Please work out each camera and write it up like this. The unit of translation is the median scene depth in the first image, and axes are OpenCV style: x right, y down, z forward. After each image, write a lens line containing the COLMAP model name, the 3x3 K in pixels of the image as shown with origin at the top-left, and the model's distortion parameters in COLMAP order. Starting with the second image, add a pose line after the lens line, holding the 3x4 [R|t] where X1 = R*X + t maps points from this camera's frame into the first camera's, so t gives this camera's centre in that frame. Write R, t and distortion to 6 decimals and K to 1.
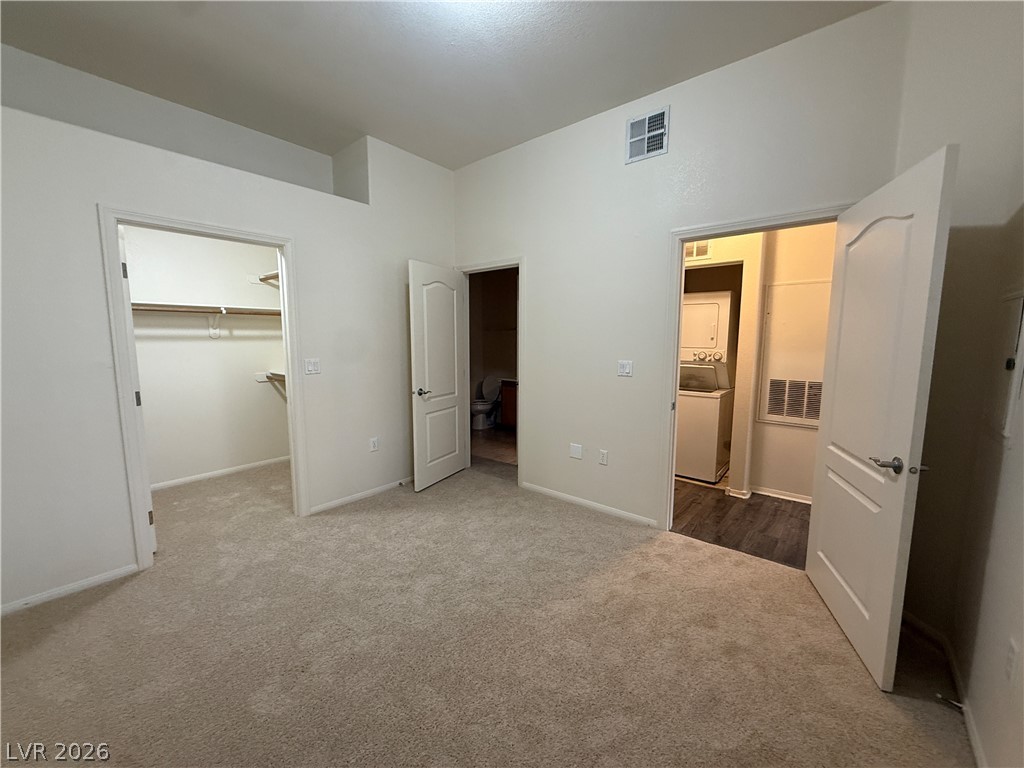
lens RADIAL K [[406.1, 0, 512.0], [0, 406.1, 384.7], [0, 0, 1]] dist [0.002191, 0.000554]
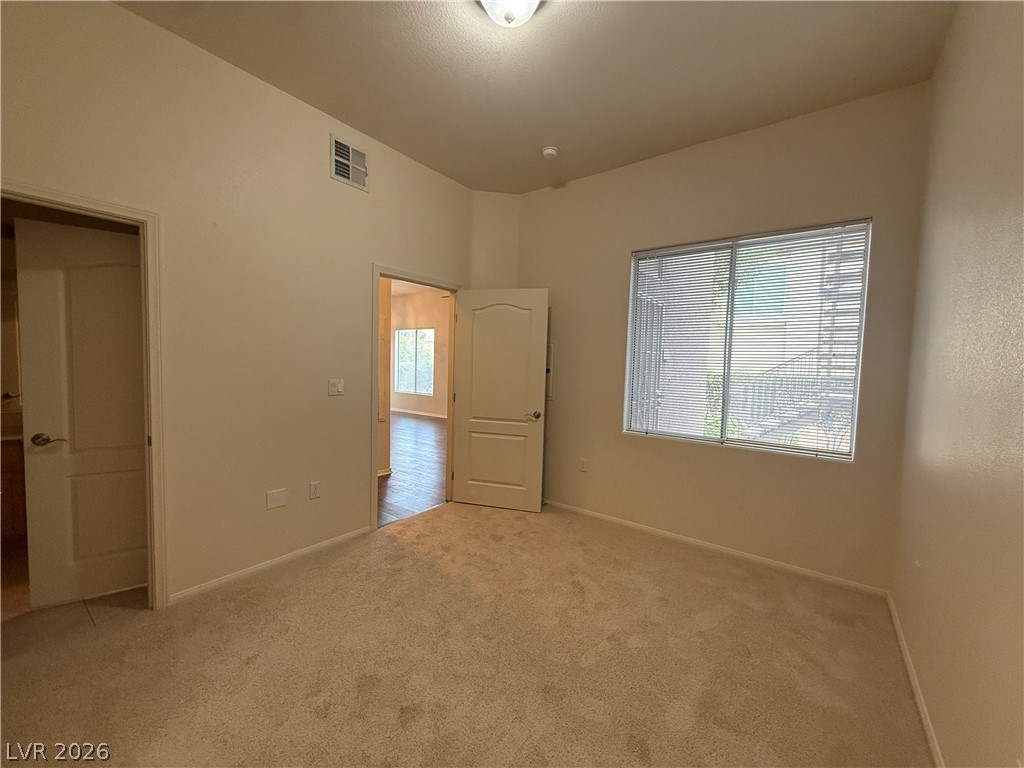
lens RADIAL K [[406.1, 0, 514.5], [0, 406.1, 385.3], [0, 0, 1]] dist [0.002191, 0.000554]
pose [[-0.055167, -0.064289, 0.996405, -0.744163], [0.087908, 0.993737, 0.068984, -0.078745], [-0.994600, 0.091398, -0.049170, 0.661414]]
